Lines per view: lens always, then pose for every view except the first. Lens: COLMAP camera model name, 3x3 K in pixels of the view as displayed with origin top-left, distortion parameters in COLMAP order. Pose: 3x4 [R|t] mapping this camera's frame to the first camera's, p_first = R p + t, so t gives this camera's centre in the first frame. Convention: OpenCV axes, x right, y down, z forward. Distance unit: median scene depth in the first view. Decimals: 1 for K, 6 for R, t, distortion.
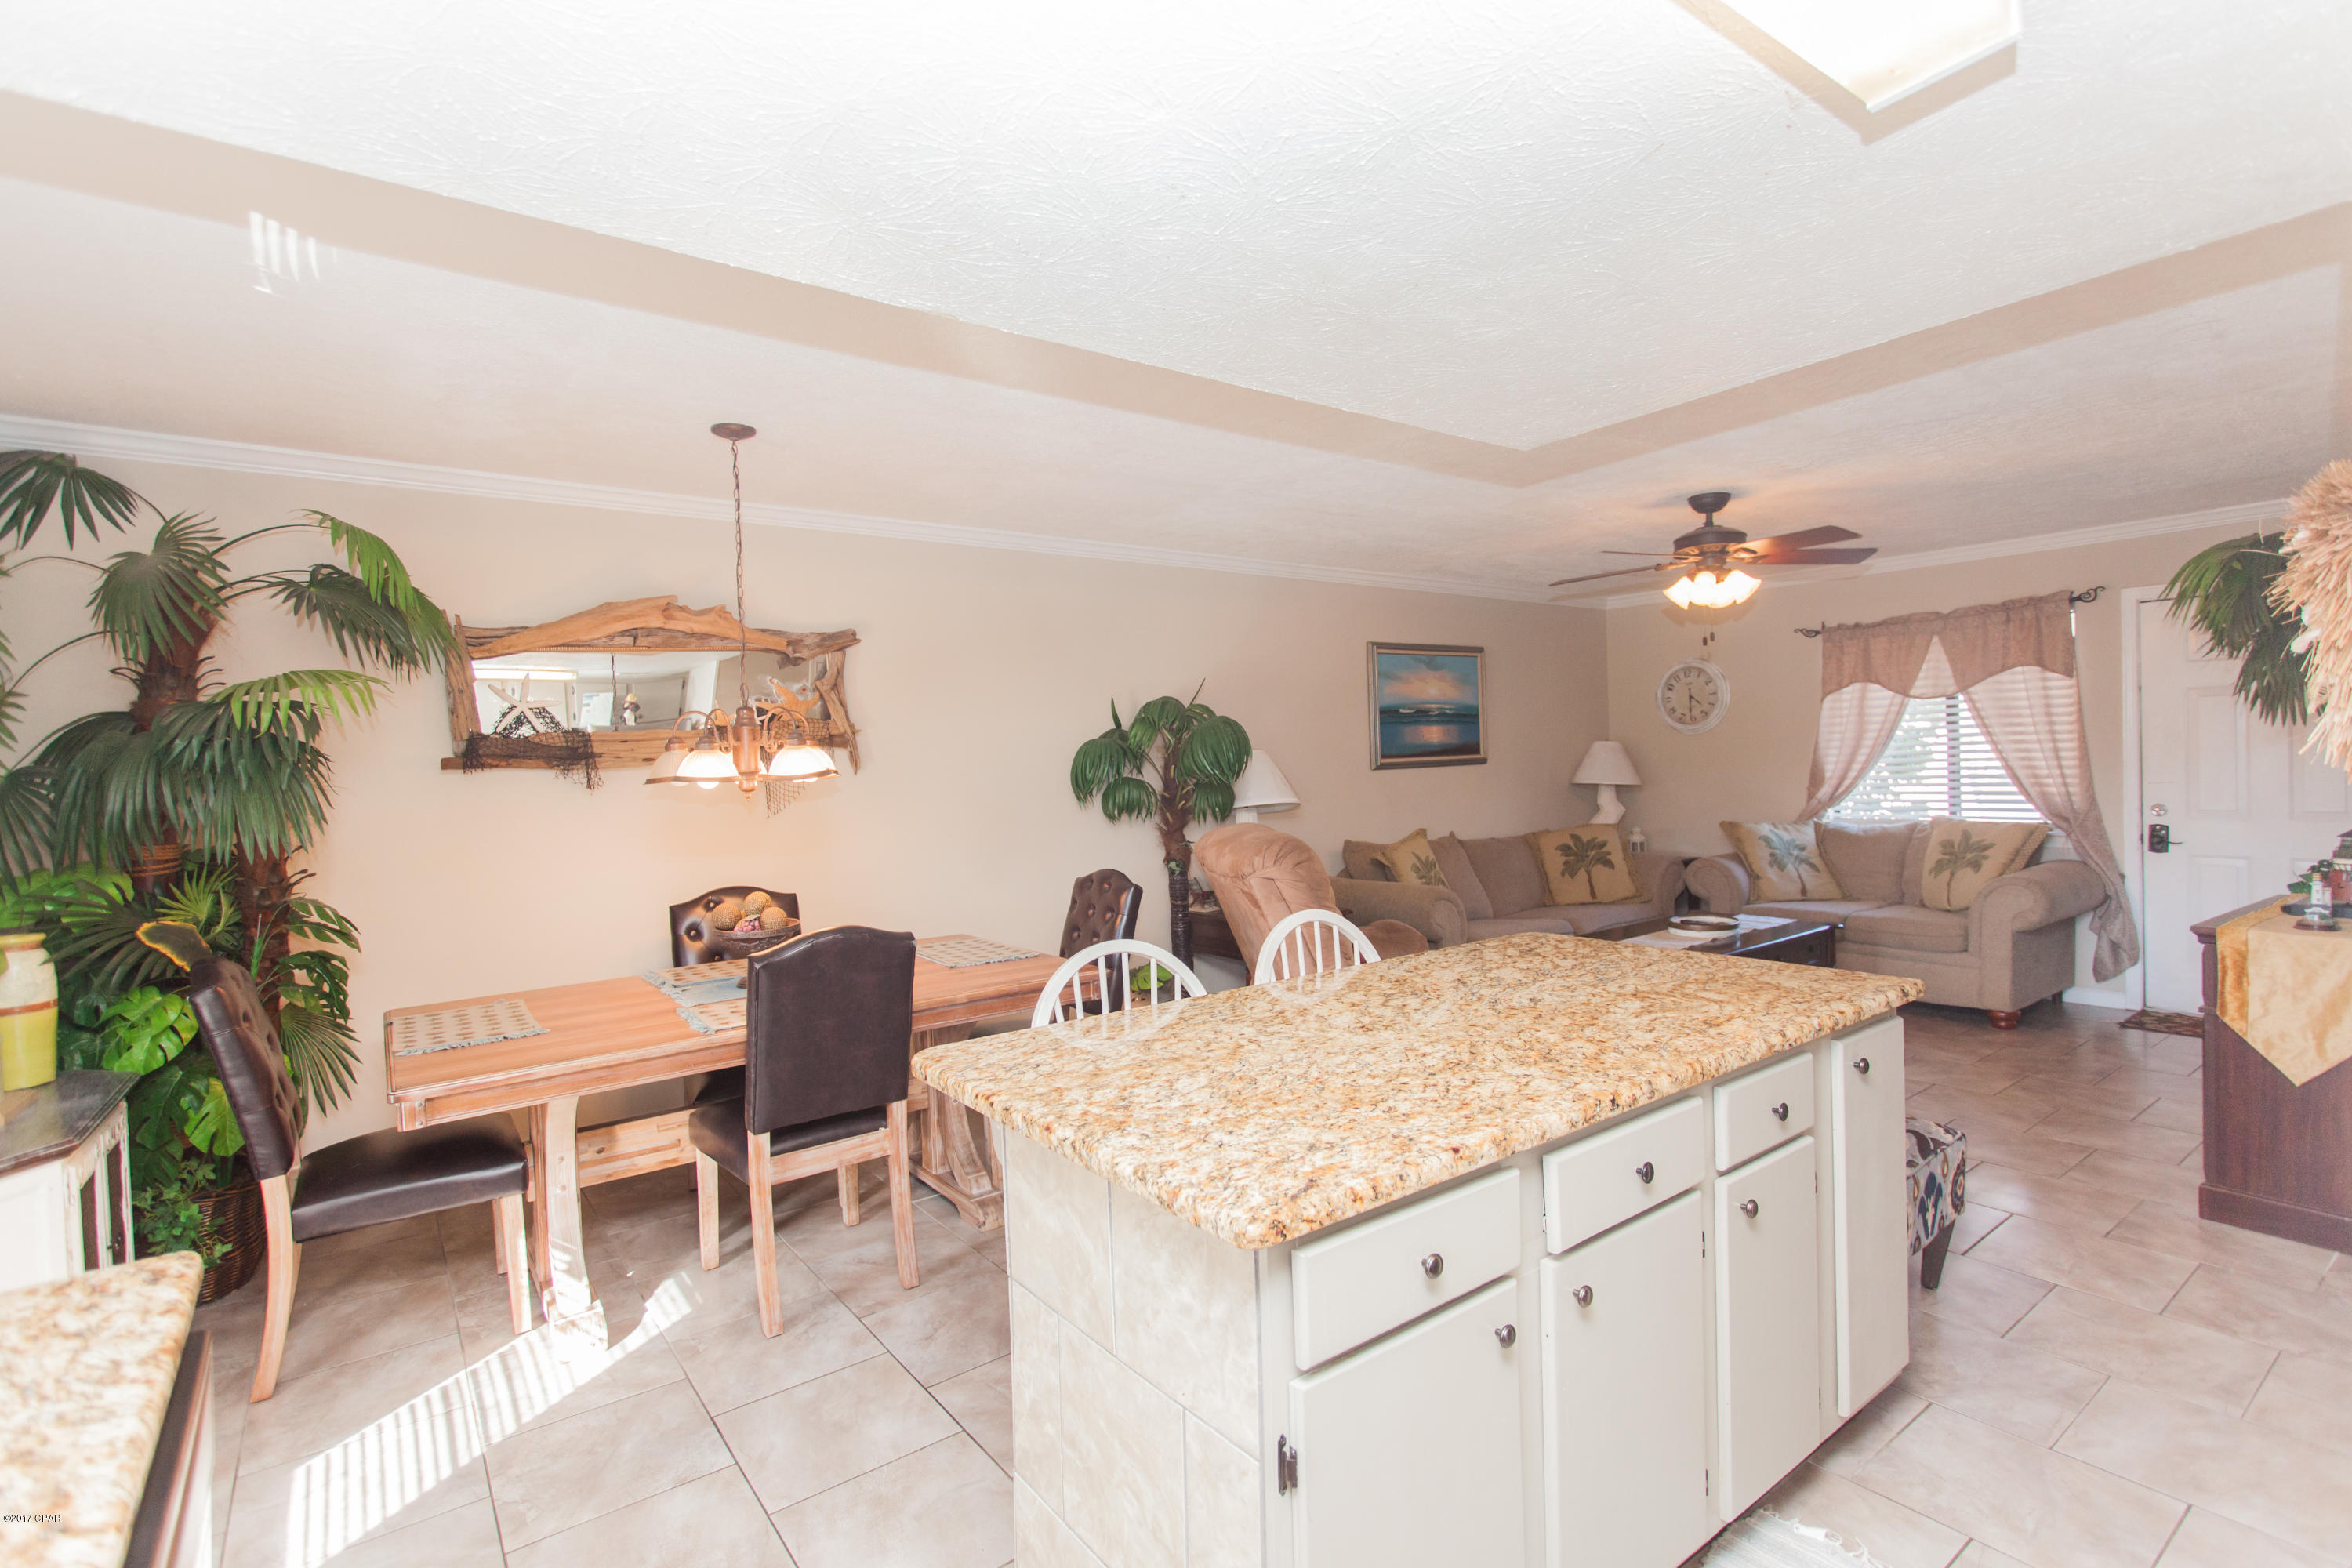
lens RADIAL K [[1101.4, 0, 1173.5], [0, 1101.4, 793.5], [0, 0, 1]] dist [0.004178, 0.000846]
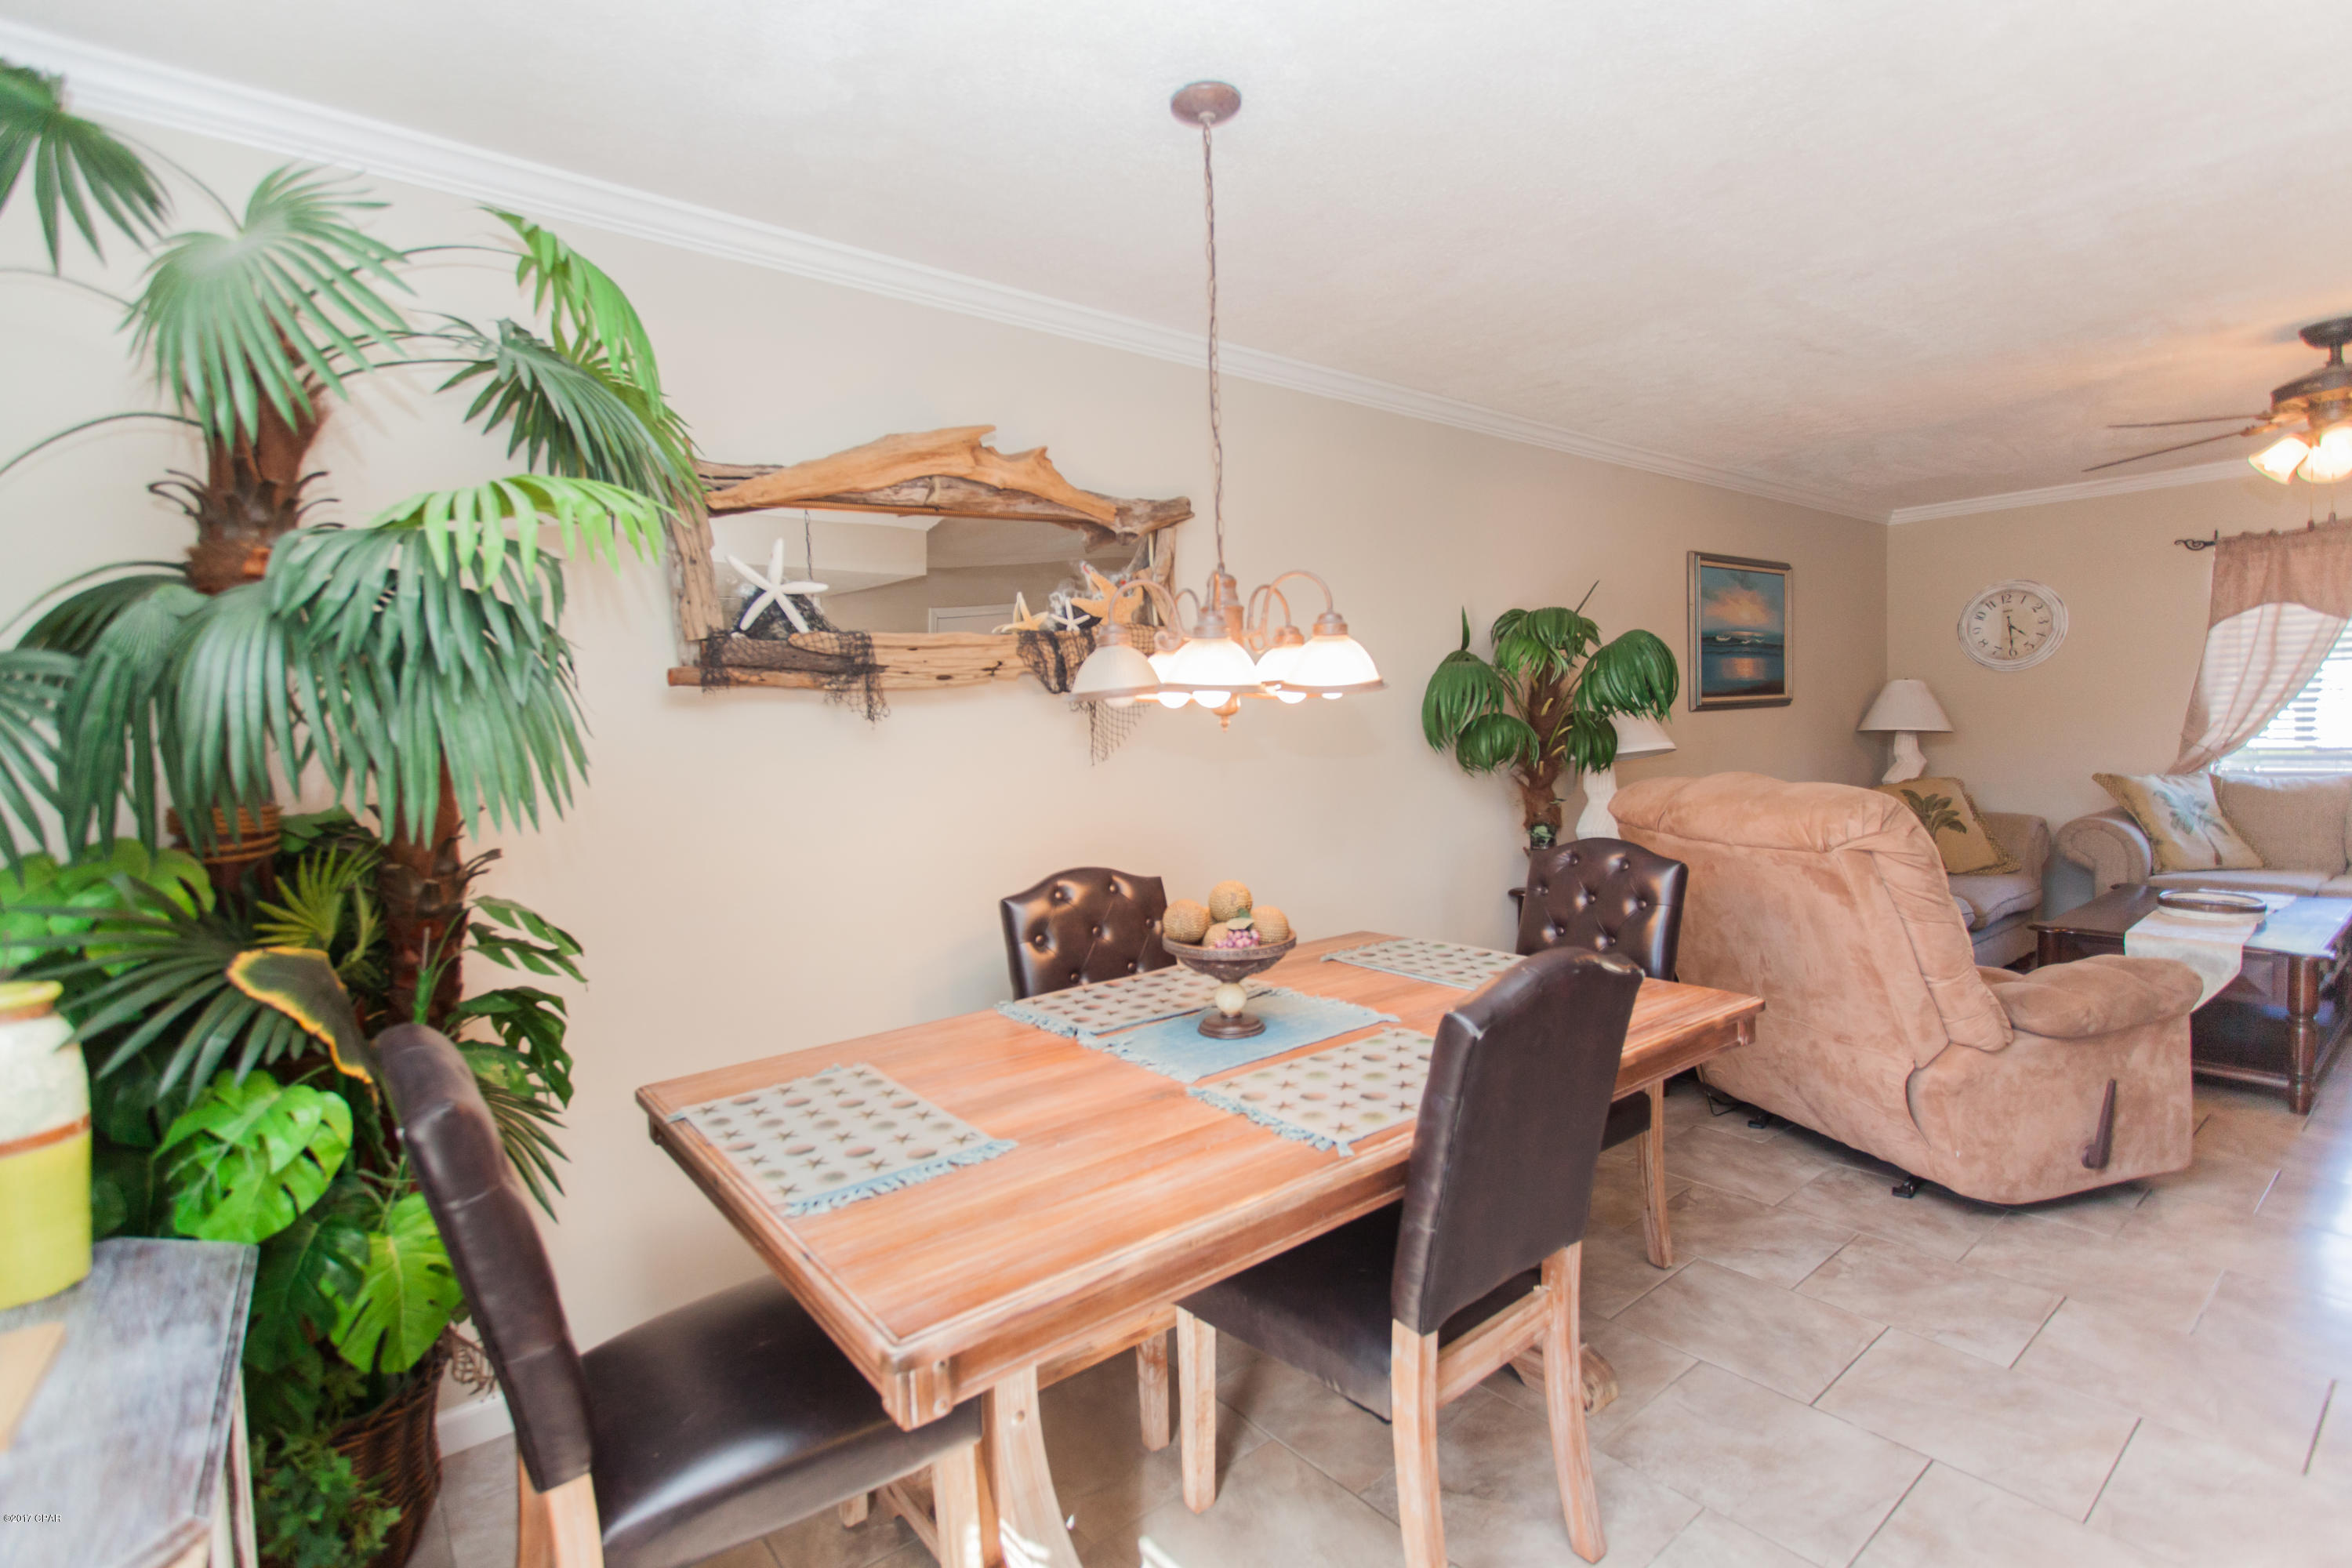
lens RADIAL K [[1101.4, 0, 1172.0], [0, 1101.4, 790.5], [0, 0, 1]] dist [0.004178, 0.000846]
pose [[0.999232, -0.003175, 0.039066, -0.372574], [0.001929, 0.999490, 0.031888, 0.016721], [-0.039147, -0.031788, 0.998728, 0.335875]]
